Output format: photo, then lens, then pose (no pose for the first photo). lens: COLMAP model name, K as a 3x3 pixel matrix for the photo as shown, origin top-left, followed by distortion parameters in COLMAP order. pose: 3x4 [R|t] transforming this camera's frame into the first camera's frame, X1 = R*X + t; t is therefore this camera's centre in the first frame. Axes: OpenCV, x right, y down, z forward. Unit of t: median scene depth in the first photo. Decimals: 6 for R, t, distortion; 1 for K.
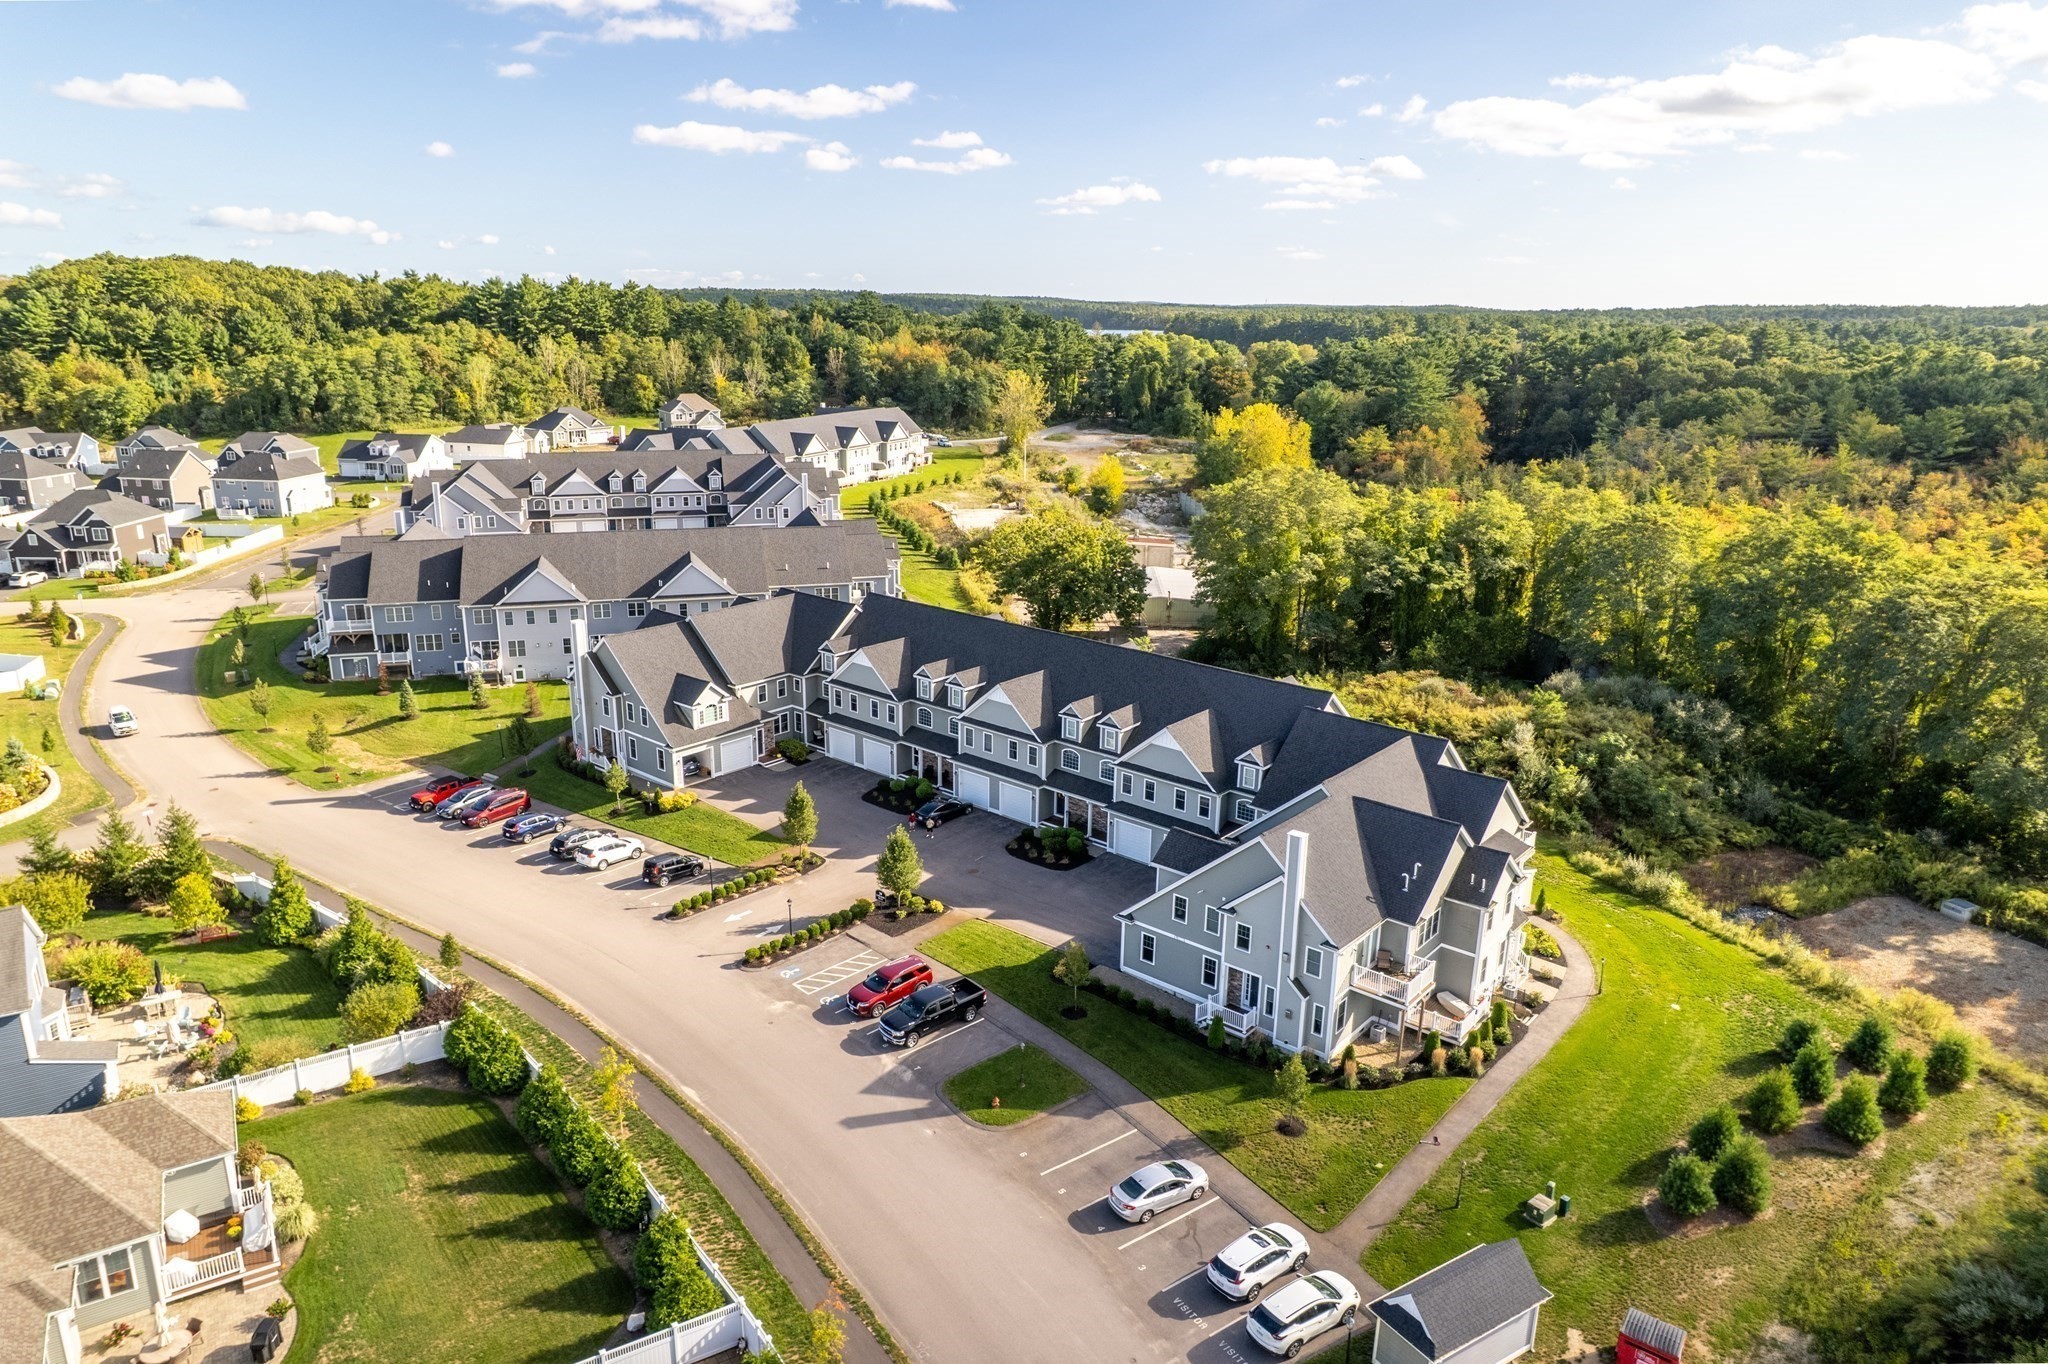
lens RADIAL K [[1343.3, 0, 1028.1], [0, 1343.3, 661.0], [0, 0, 1]] dist [-0.081882, 0.080659]
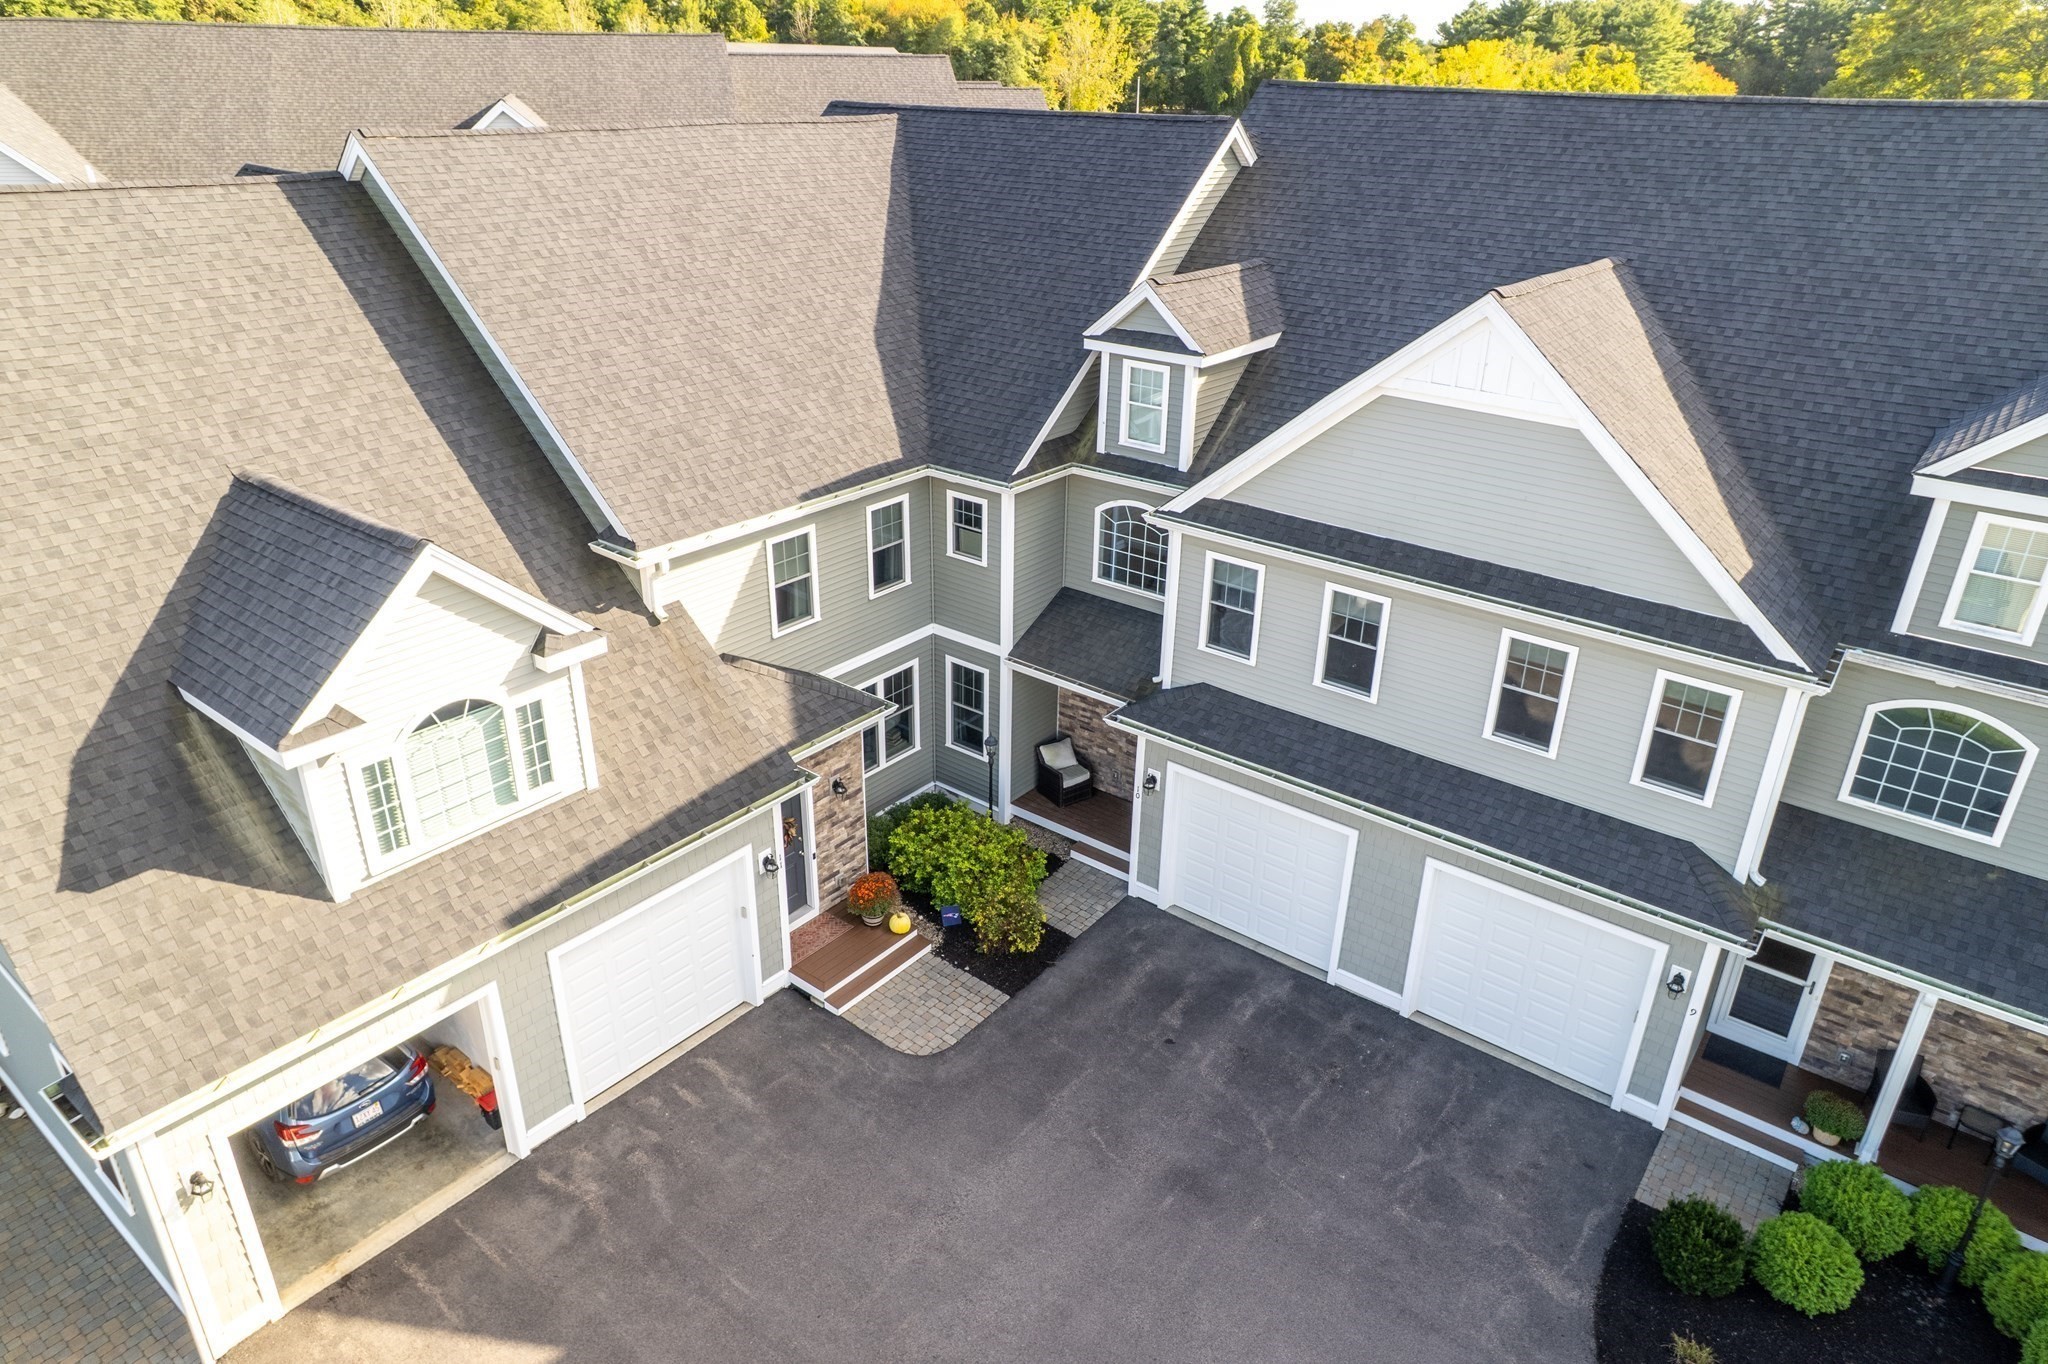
lens RADIAL K [[1343.3, 0, 1028.1], [0, 1343.3, 661.0], [0, 0, 1]] dist [-0.081882, 0.080659]
pose [[0.999371, -0.011448, 0.033574, -0.162437], [0.006024, 0.987512, 0.157430, 0.006161], [-0.034957, -0.157129, 0.986959, 0.769127]]
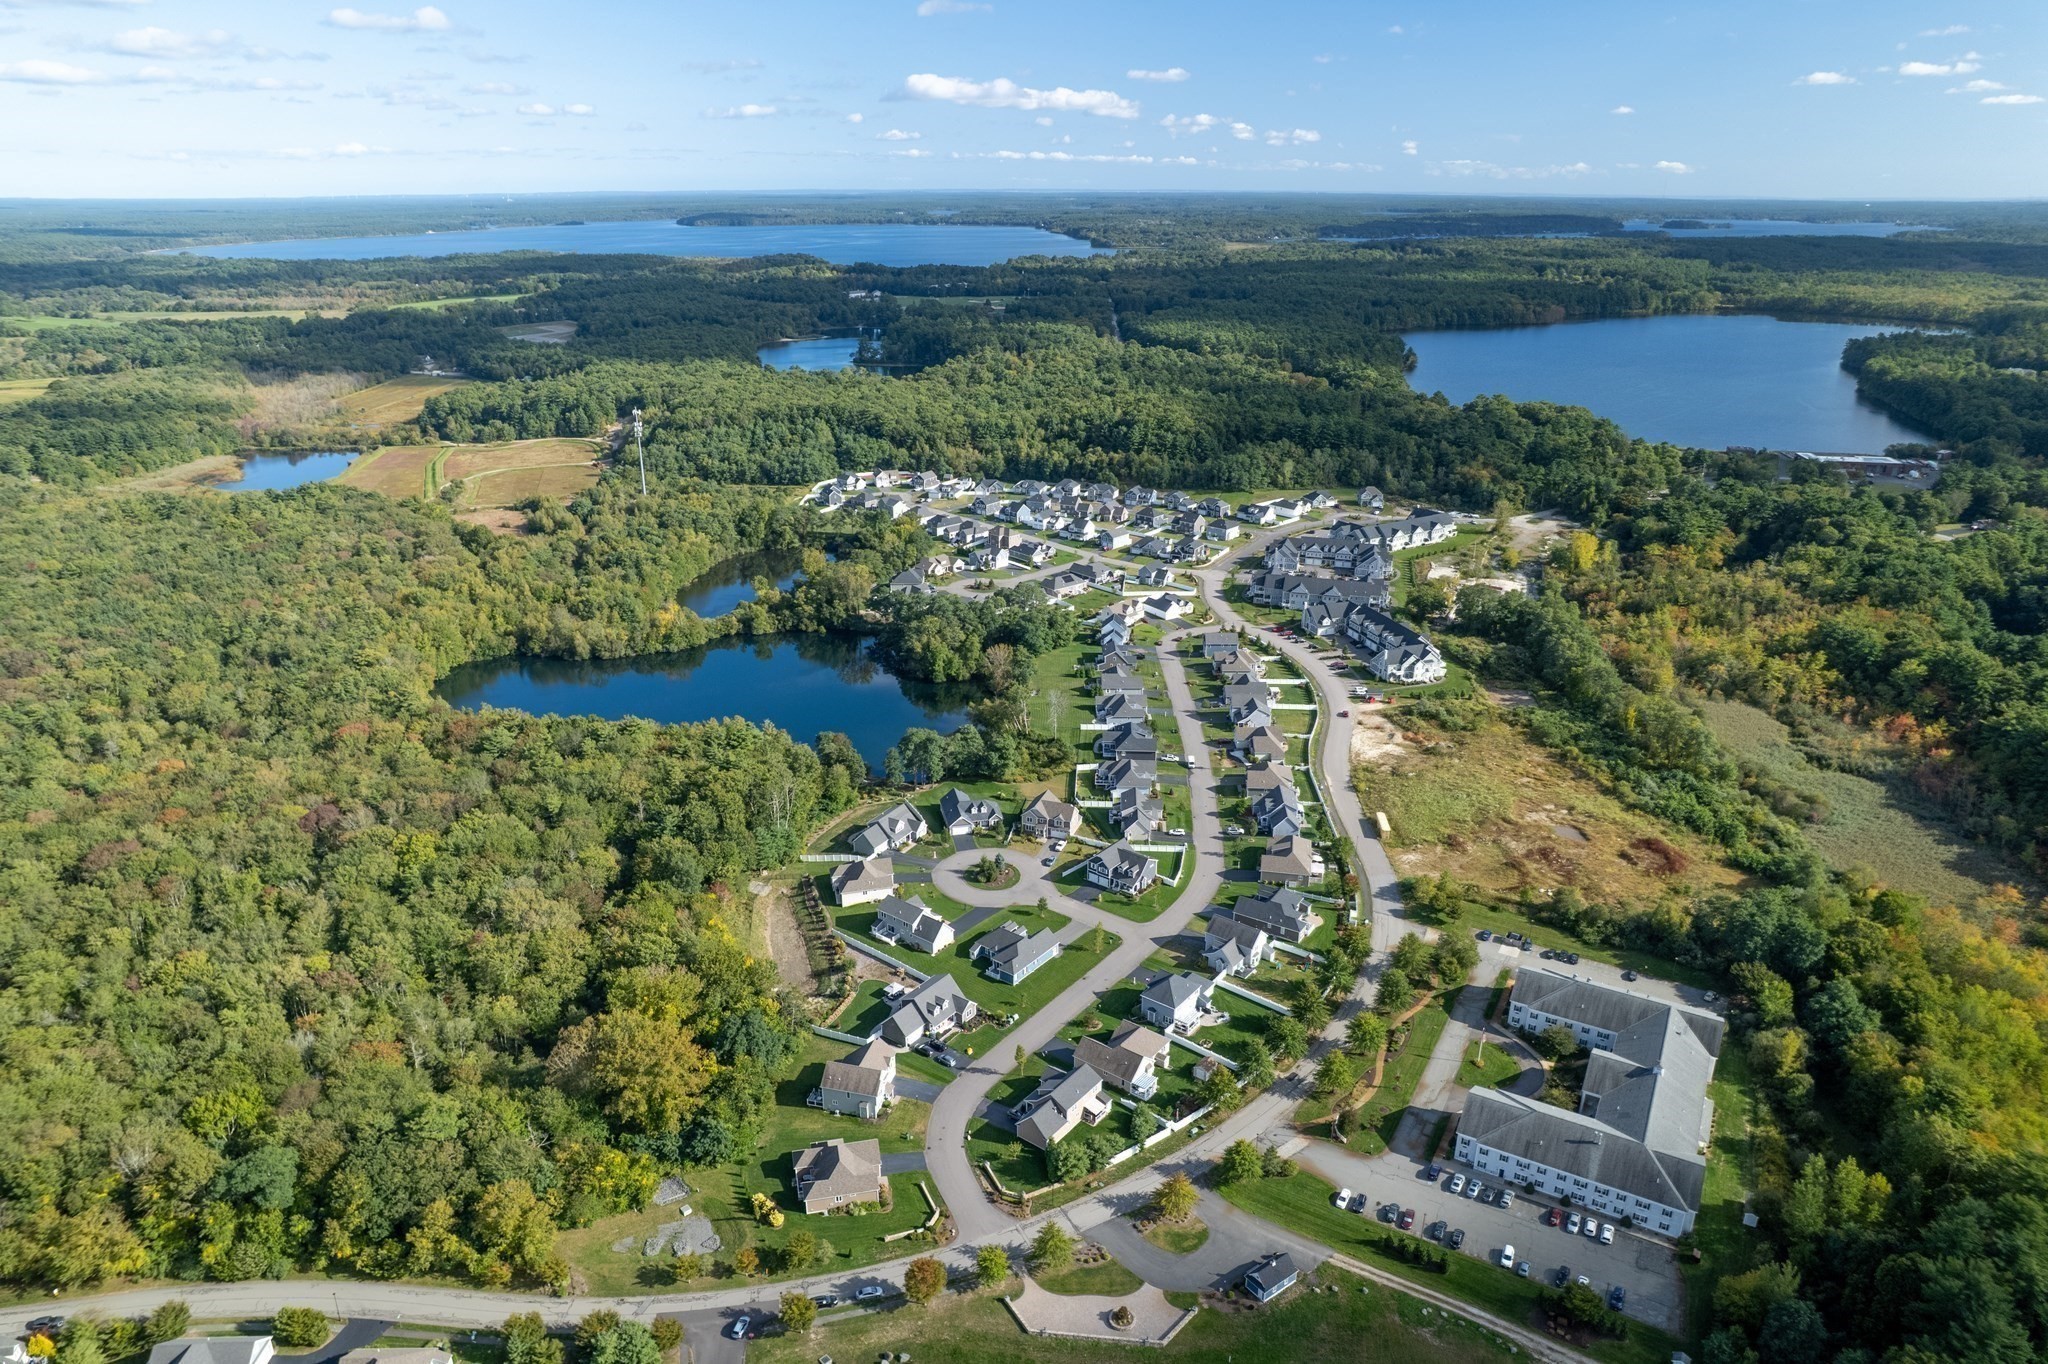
lens RADIAL K [[1328.3, 0, 1030.7], [0, 1328.3, 671.0], [0, 0, 1]] dist [-0.083800, 0.083896]
pose [[0.848014, 0.173136, -0.500895, 1.317017], [-0.129170, 0.984152, 0.121491, -0.238316], [0.513991, -0.038326, 0.856939, -3.787436]]
